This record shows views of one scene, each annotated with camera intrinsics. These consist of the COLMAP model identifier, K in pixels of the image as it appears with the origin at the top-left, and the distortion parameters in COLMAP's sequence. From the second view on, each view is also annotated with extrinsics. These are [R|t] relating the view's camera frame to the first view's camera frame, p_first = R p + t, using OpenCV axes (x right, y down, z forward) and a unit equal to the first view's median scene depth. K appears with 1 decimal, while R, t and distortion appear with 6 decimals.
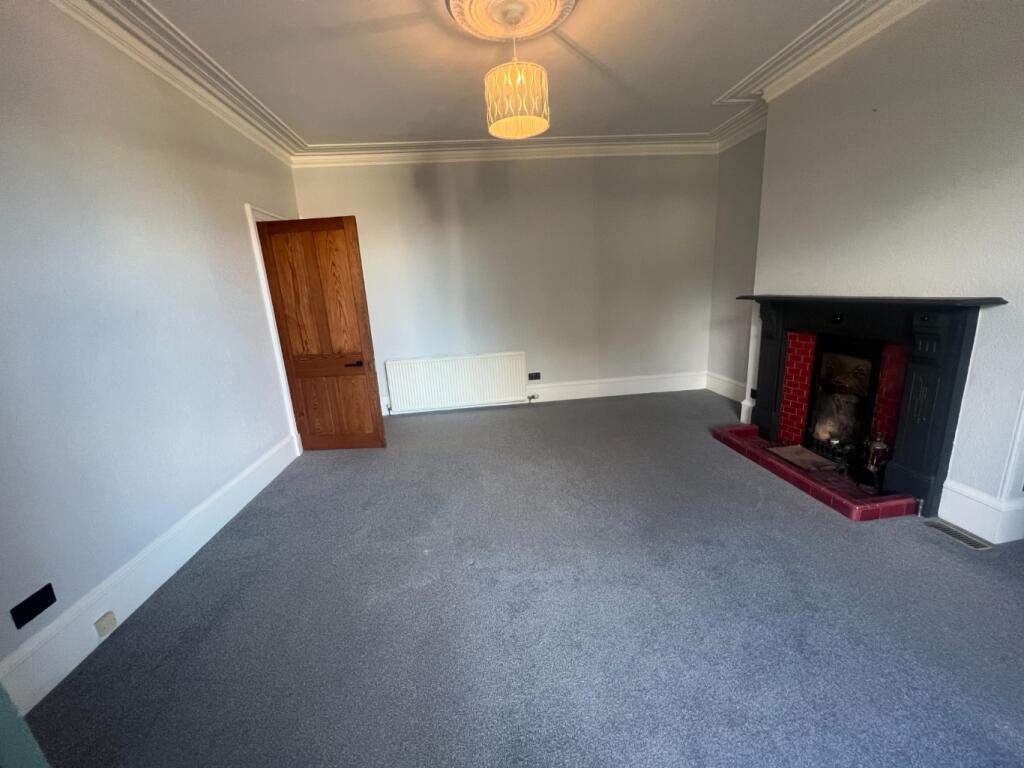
lens RADIAL K [[408.1, 0, 512.0], [0, 408.1, 384.0], [0, 0, 1]] dist [-0.000361, 0.000042]
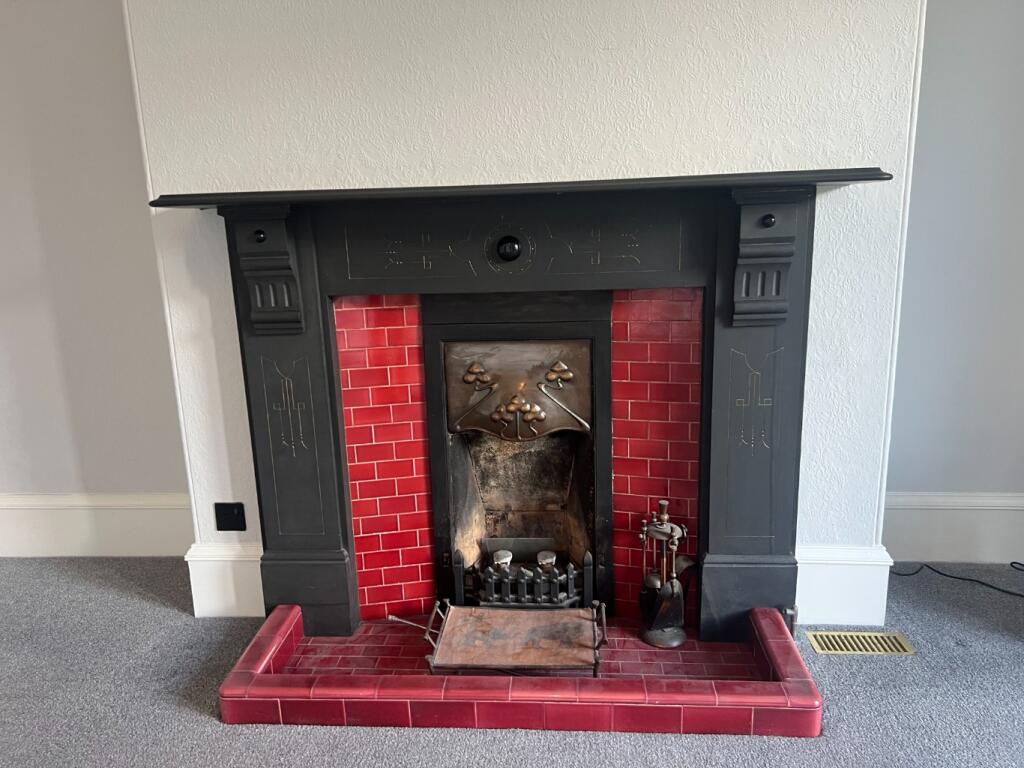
lens RADIAL K [[786.0, 0, 509.3], [0, 786.0, 377.6], [0, 0, 1]] dist [0.076243, -0.095487]
pose [[0.186880, -0.177132, 0.966282, 0.080141], [0.249167, 0.959992, 0.127789, -0.123200], [-0.950259, 0.216885, 0.223539, 0.772880]]
